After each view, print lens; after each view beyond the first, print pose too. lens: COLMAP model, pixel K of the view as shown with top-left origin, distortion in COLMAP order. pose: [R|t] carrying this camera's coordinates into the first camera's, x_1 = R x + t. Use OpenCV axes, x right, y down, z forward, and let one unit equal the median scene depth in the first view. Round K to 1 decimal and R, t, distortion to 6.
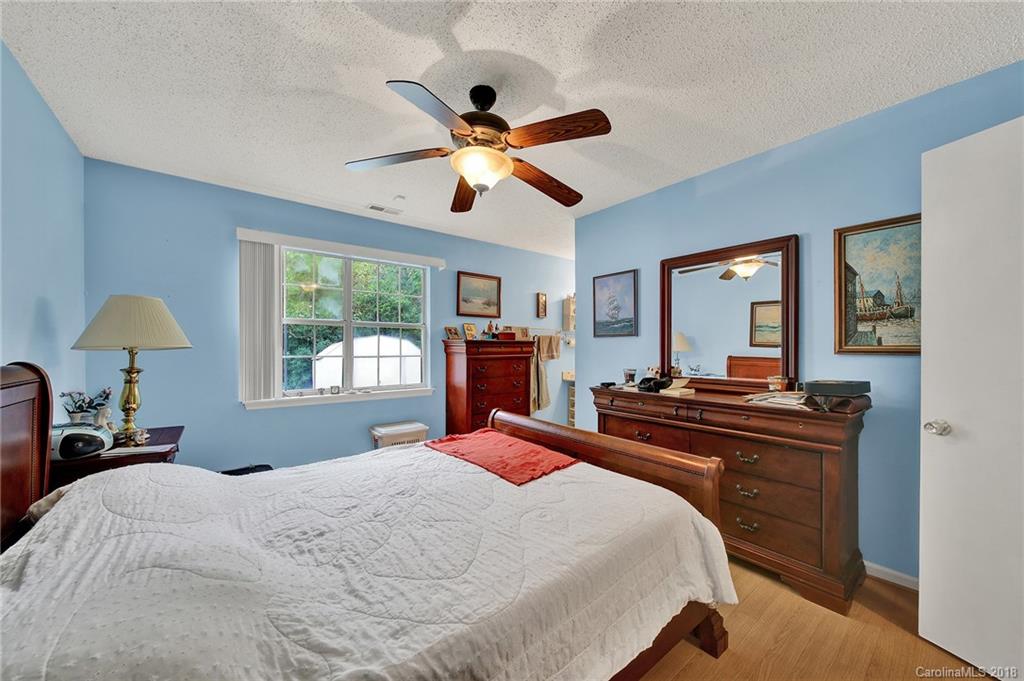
lens RADIAL K [[378.5, 0, 511.1], [0, 378.5, 346.8], [0, 0, 1]] dist [0.001489, 0.000100]
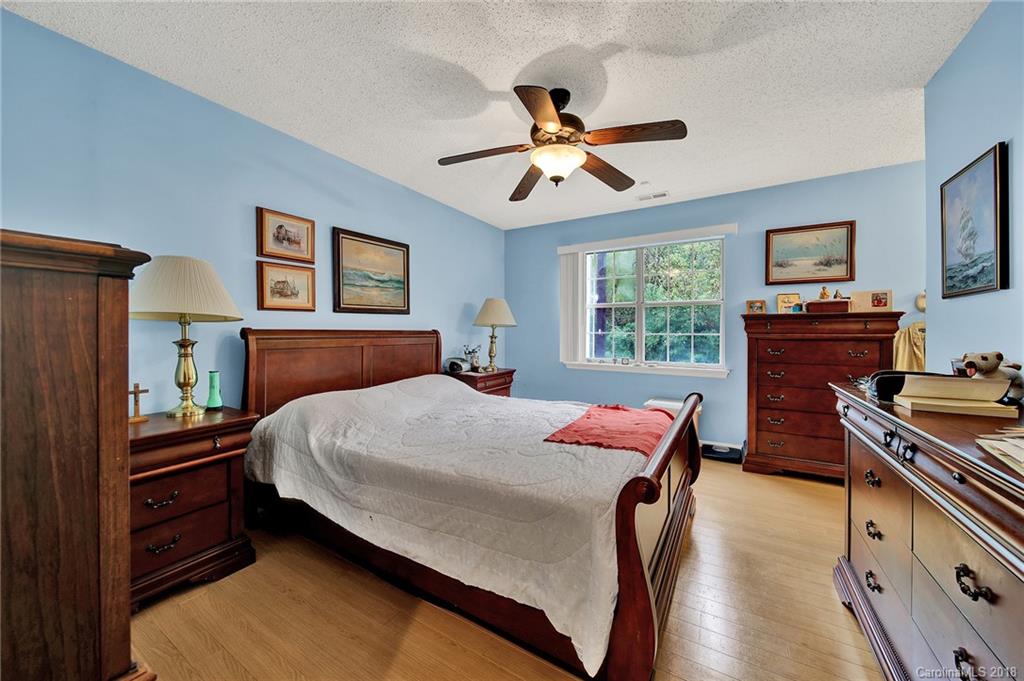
lens RADIAL K [[359.8, 0, 509.4], [0, 359.8, 333.1], [0, 0, 1]] dist [-0.000534, 0.000059]
pose [[0.344074, 0.003525, -0.938936, 0.542402], [-0.002568, 0.999993, 0.002813, 0.026300], [0.938939, 0.001444, 0.344081, 0.298058]]
